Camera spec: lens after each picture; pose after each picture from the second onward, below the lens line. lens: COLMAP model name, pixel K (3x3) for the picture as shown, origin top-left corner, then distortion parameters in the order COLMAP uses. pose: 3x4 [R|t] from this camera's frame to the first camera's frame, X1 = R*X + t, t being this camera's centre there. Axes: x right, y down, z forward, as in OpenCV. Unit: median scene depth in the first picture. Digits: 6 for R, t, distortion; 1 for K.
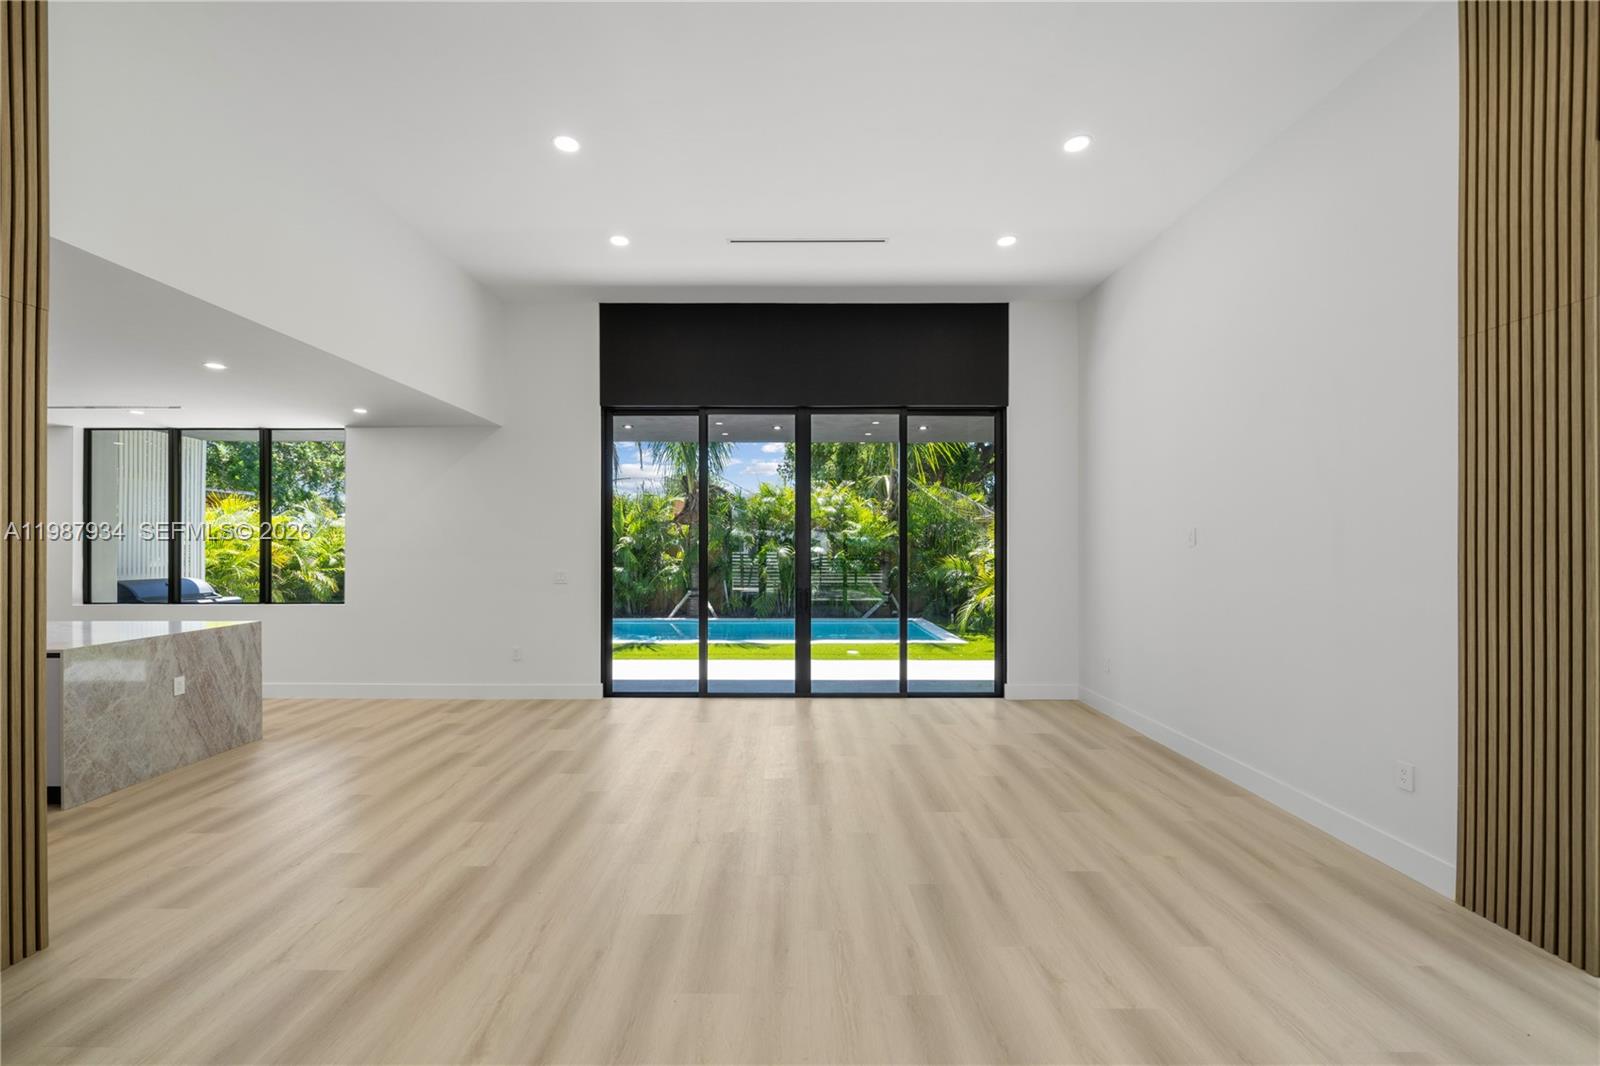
lens RADIAL K [[644.9, 0, 786.7], [0, 644.9, 545.2], [0, 0, 1]] dist [0.001044, -0.000510]
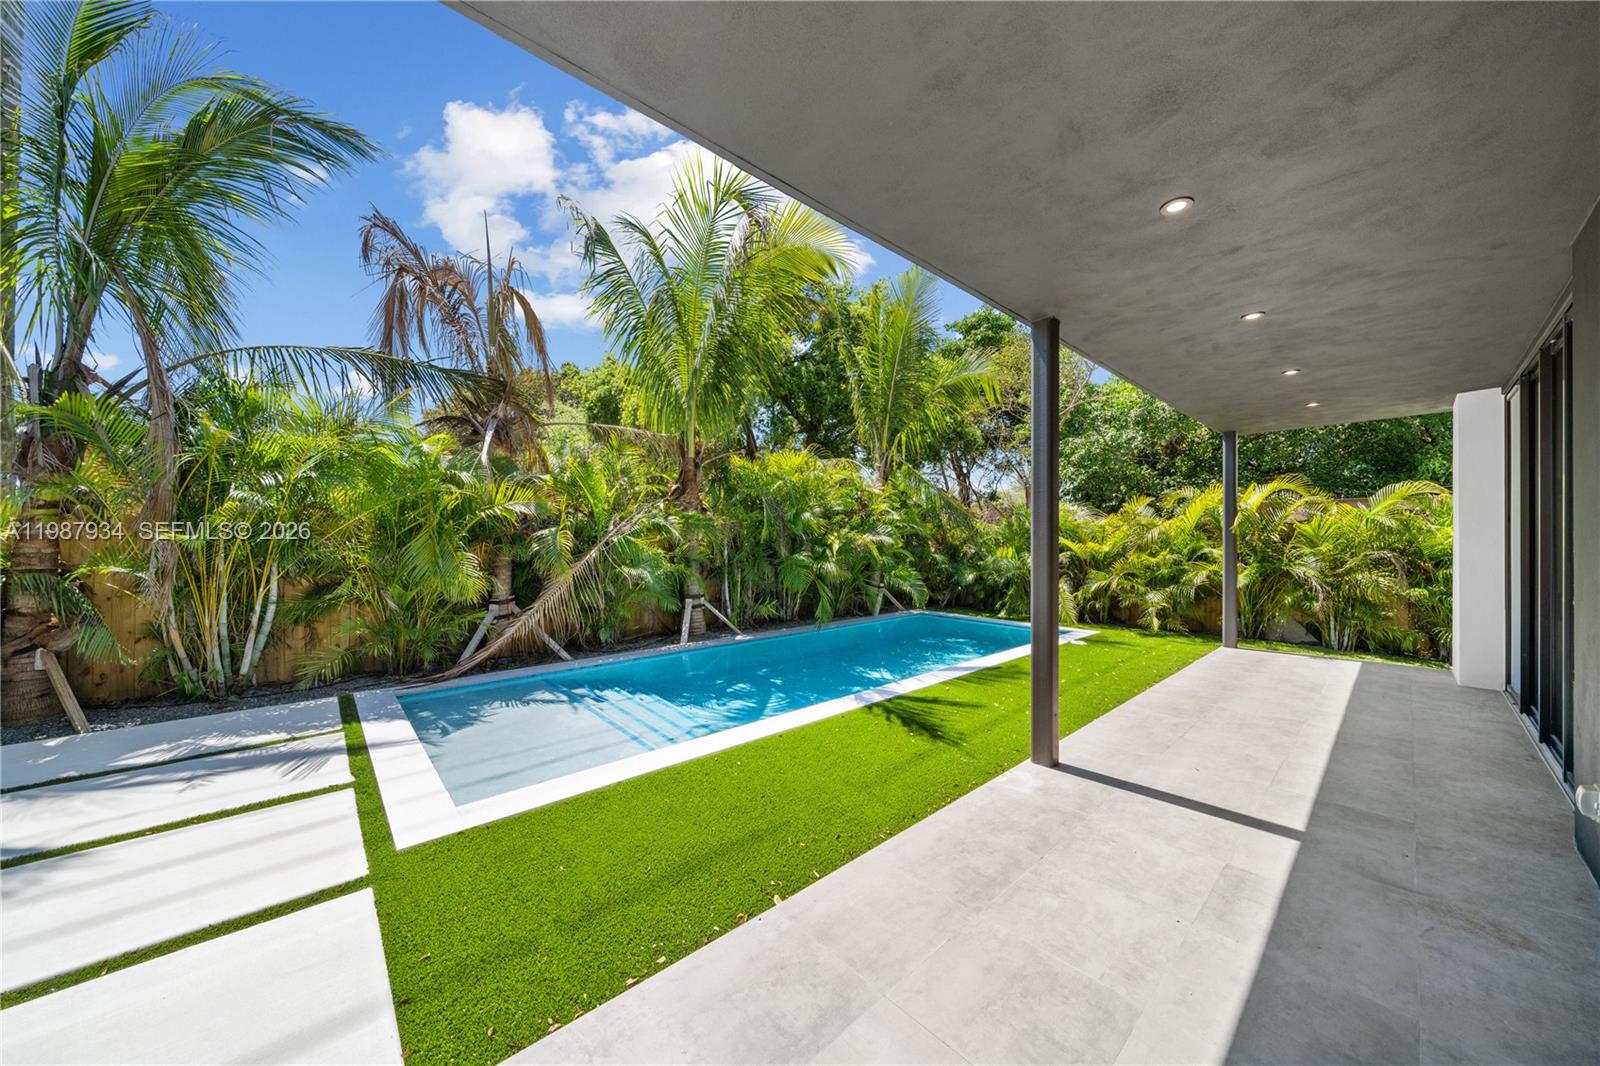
lens RADIAL K [[549.4, 0, 798.0], [0, 549.4, 537.0], [0, 0, 1]] dist [-0.003278, 0.000111]
pose [[0.740604, -0.002637, 0.671937, -1.104807], [-0.003707, 0.999961, 0.008010, -0.000878], [-0.671931, -0.008423, 0.740565, 1.187818]]
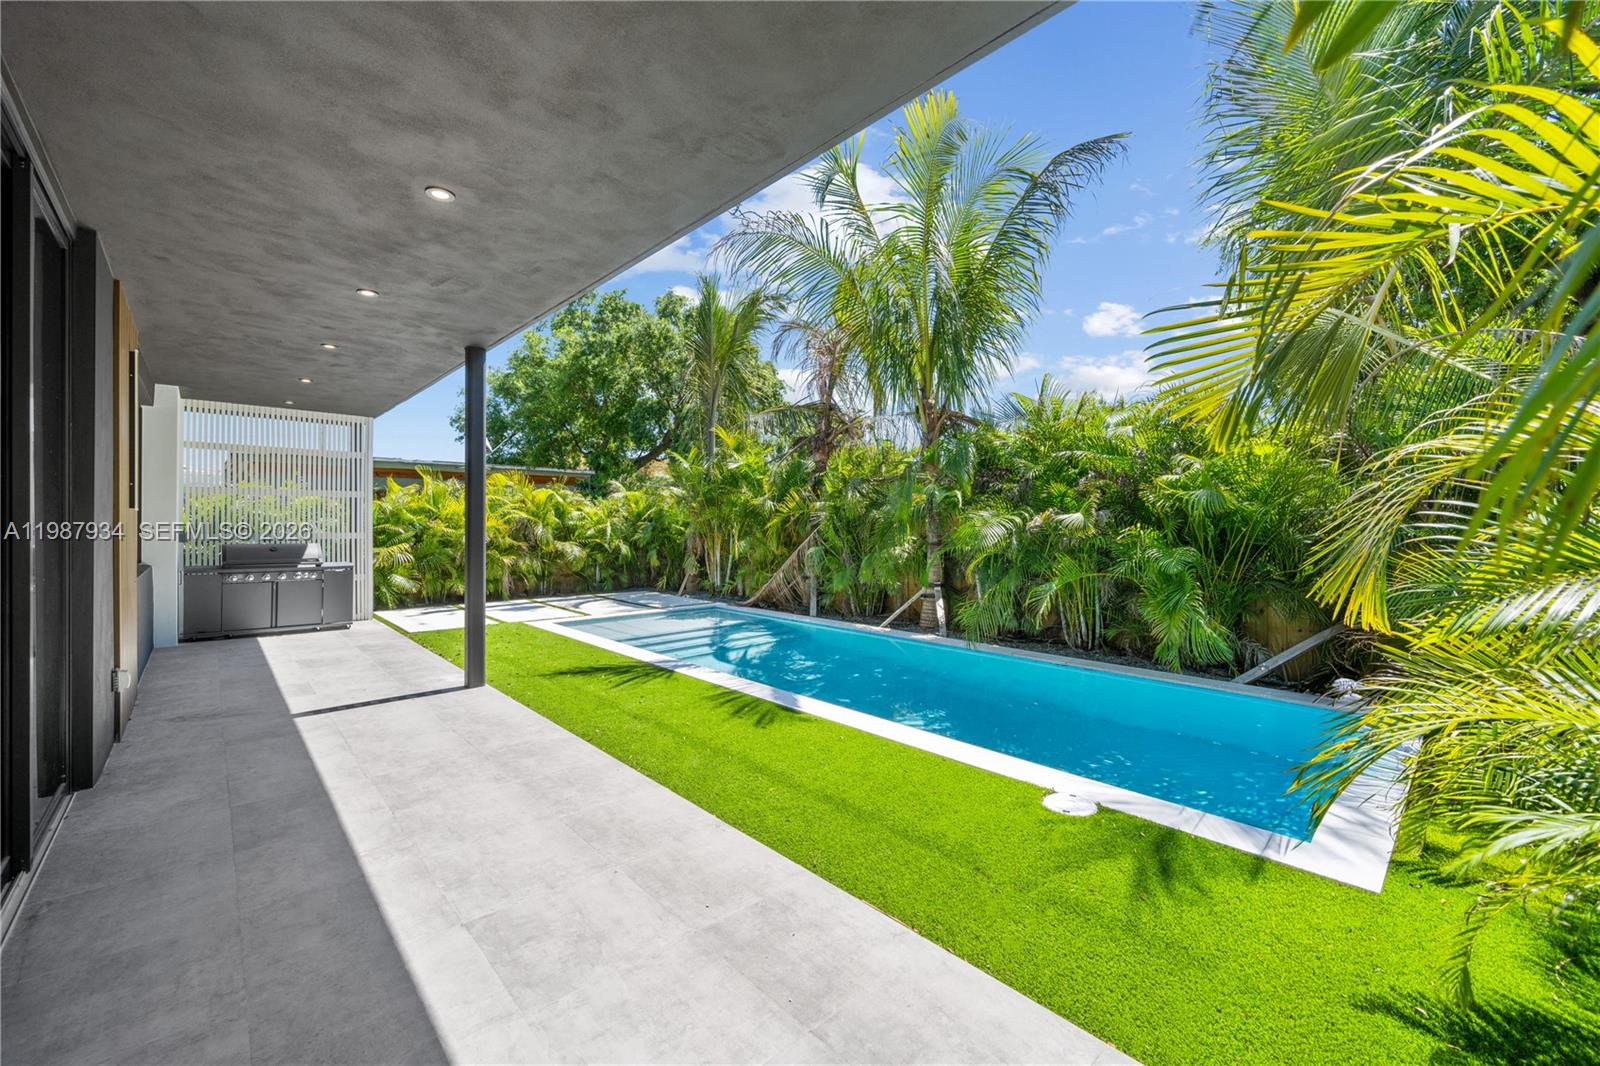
lens RADIAL K [[644.9, 0, 805.7], [0, 644.9, 529.6], [0, 0, 1]] dist [0.001044, -0.000510]
pose [[0.686502, 0.011601, -0.727035, 0.571176], [-0.000708, 0.999883, 0.015287, 0.009465], [0.727127, -0.009980, 0.686430, 1.157080]]
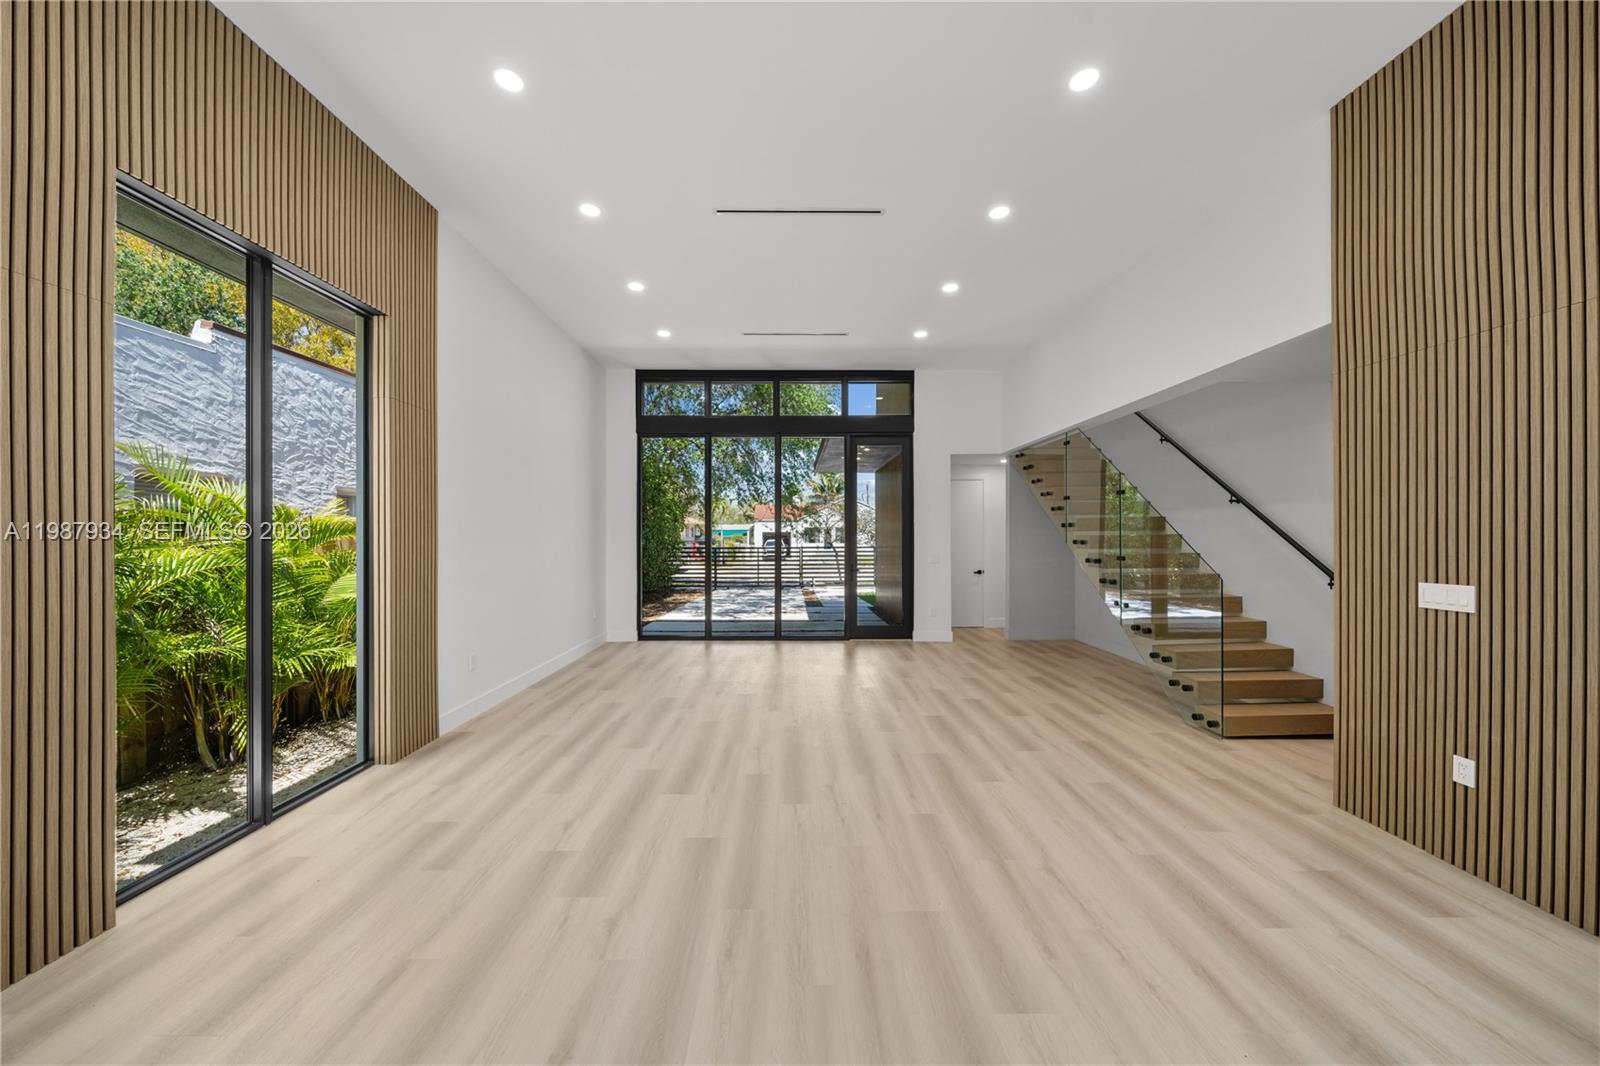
lens RADIAL K [[549.4, 0, 785.4], [0, 549.4, 536.5], [0, 0, 1]] dist [-0.003278, 0.000111]
pose [[-0.999999, -0.000046, 0.001130, 0.044146], [-0.000049, 0.999996, -0.002988, 0.002891], [-0.001130, -0.002988, -0.999995, 0.737049]]
